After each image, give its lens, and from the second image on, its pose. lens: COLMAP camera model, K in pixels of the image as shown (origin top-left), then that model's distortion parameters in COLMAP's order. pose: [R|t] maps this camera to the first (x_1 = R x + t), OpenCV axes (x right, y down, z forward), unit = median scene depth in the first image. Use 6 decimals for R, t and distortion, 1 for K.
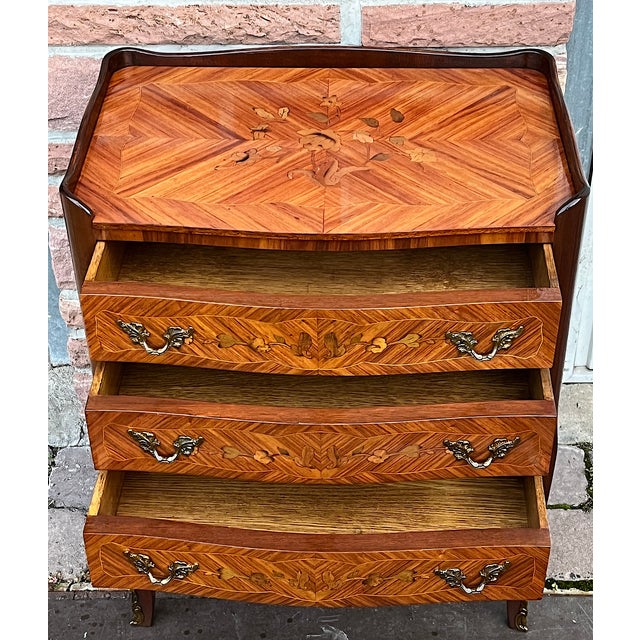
lens RADIAL K [[1202.6, 0, 327.1], [0, 1202.6, 362.1], [0, 0, 1]] dist [0.090457, 0.000000]
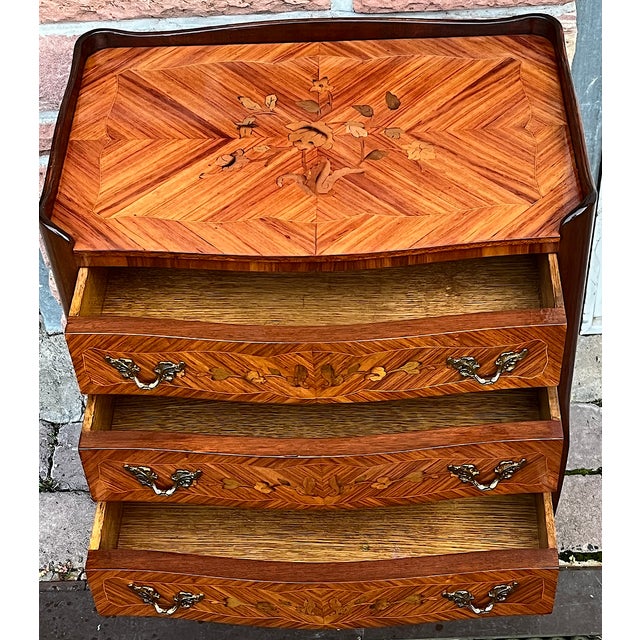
lens RADIAL K [[1267.0, 0, 339.4], [0, 1267.0, 411.4], [0, 0, 1]] dist [0.065886, 0.000000]
pose [[0.999248, -0.037047, -0.011432, 0.022131], [0.038303, 0.988955, 0.143180, -0.127064], [0.006001, -0.143511, 0.989631, -0.008524]]
